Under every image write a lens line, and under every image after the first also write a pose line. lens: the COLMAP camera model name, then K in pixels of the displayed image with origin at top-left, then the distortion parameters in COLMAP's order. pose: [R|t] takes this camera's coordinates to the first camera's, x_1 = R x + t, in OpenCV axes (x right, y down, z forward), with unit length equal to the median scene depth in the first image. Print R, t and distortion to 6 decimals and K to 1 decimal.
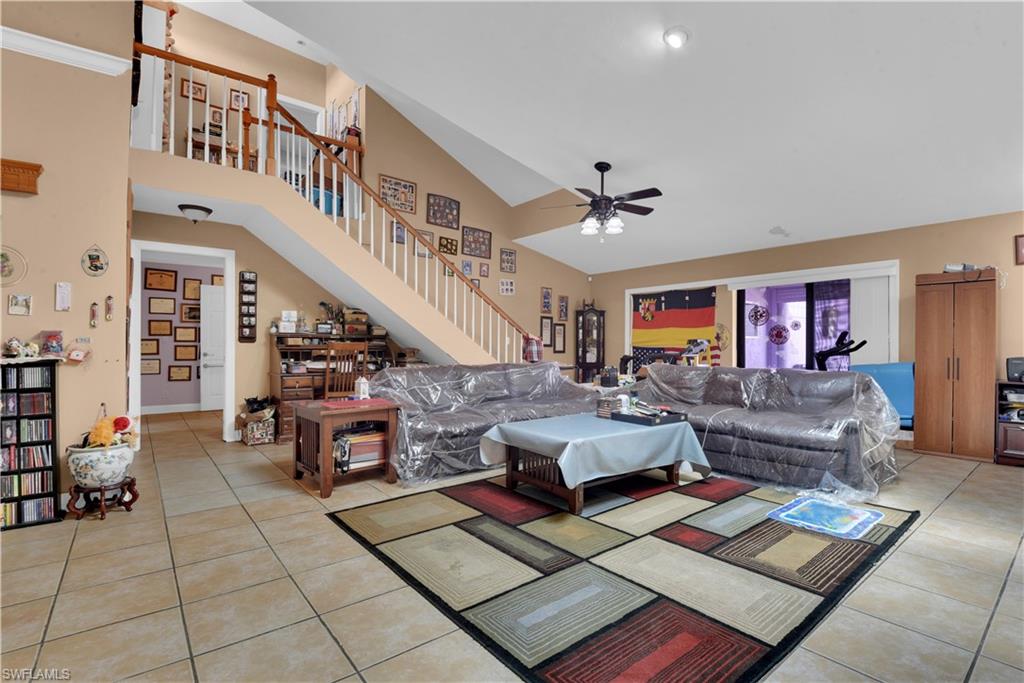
lens RADIAL K [[476.2, 0, 511.8], [0, 476.2, 344.7], [0, 0, 1]] dist [-0.002720, -0.009279]
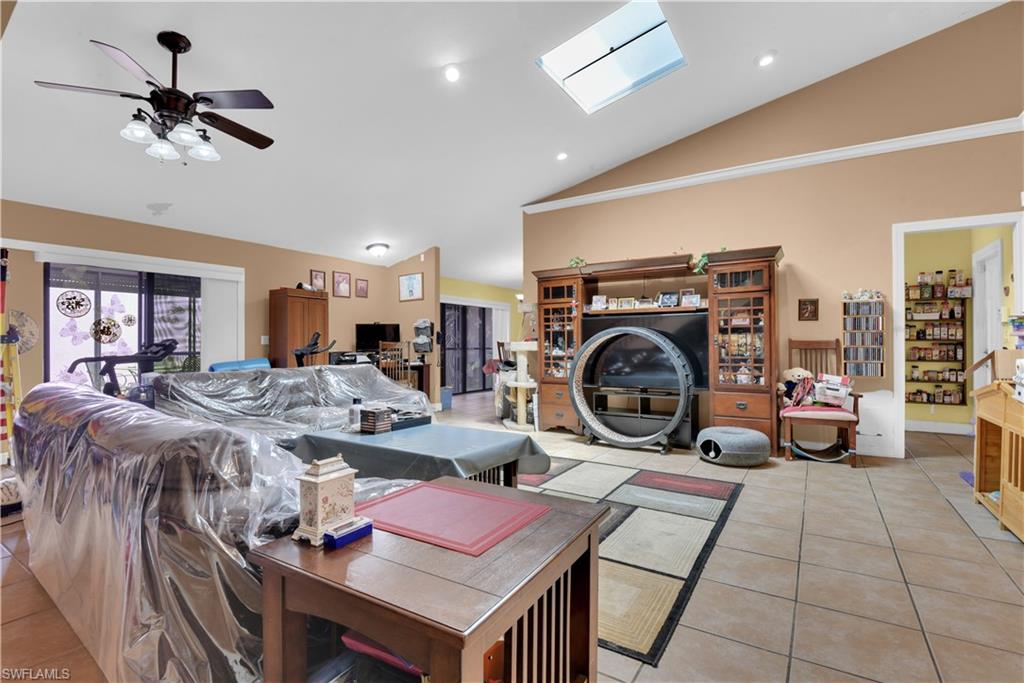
lens RADIAL K [[476.2, 0, 511.8], [0, 476.2, 344.7], [0, 0, 1]] dist [-0.002720, -0.009279]
pose [[-0.320425, -0.008055, 0.947240, -0.828806], [0.000298, 0.999963, 0.008604, -0.009665], [-0.947274, 0.003039, -0.320411, 1.303948]]
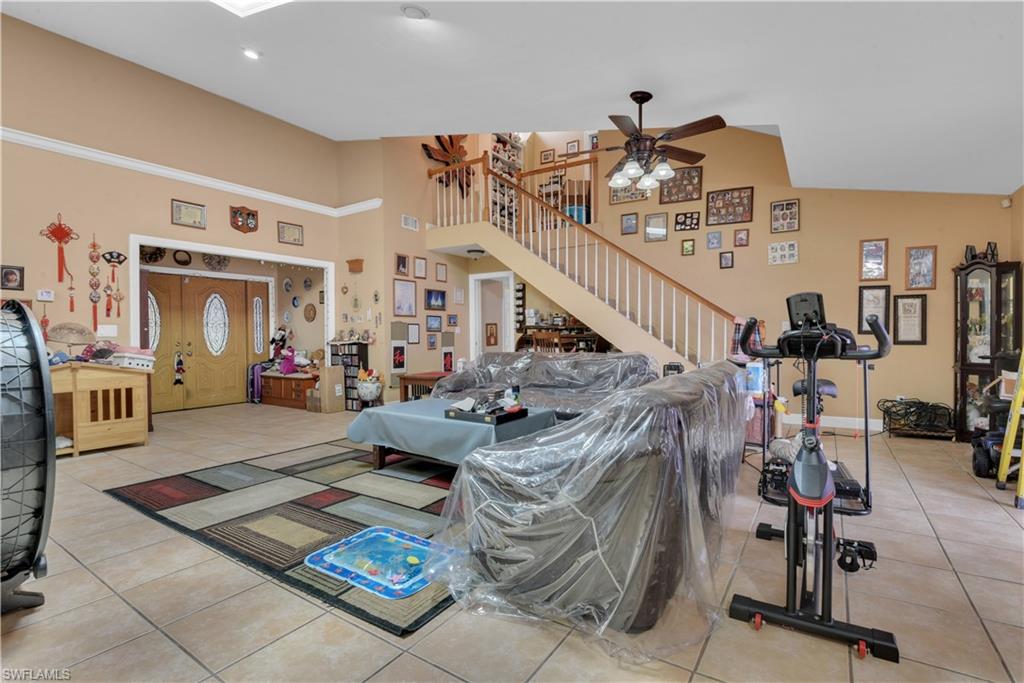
lens RADIAL K [[476.2, 0, 511.8], [0, 476.2, 344.7], [0, 0, 1]] dist [-0.002720, -0.009279]
pose [[0.303430, 0.014909, -0.952737, 1.403098], [0.009942, 0.999774, 0.018811, 0.006842], [0.952802, -0.015180, 0.303213, 0.938896]]
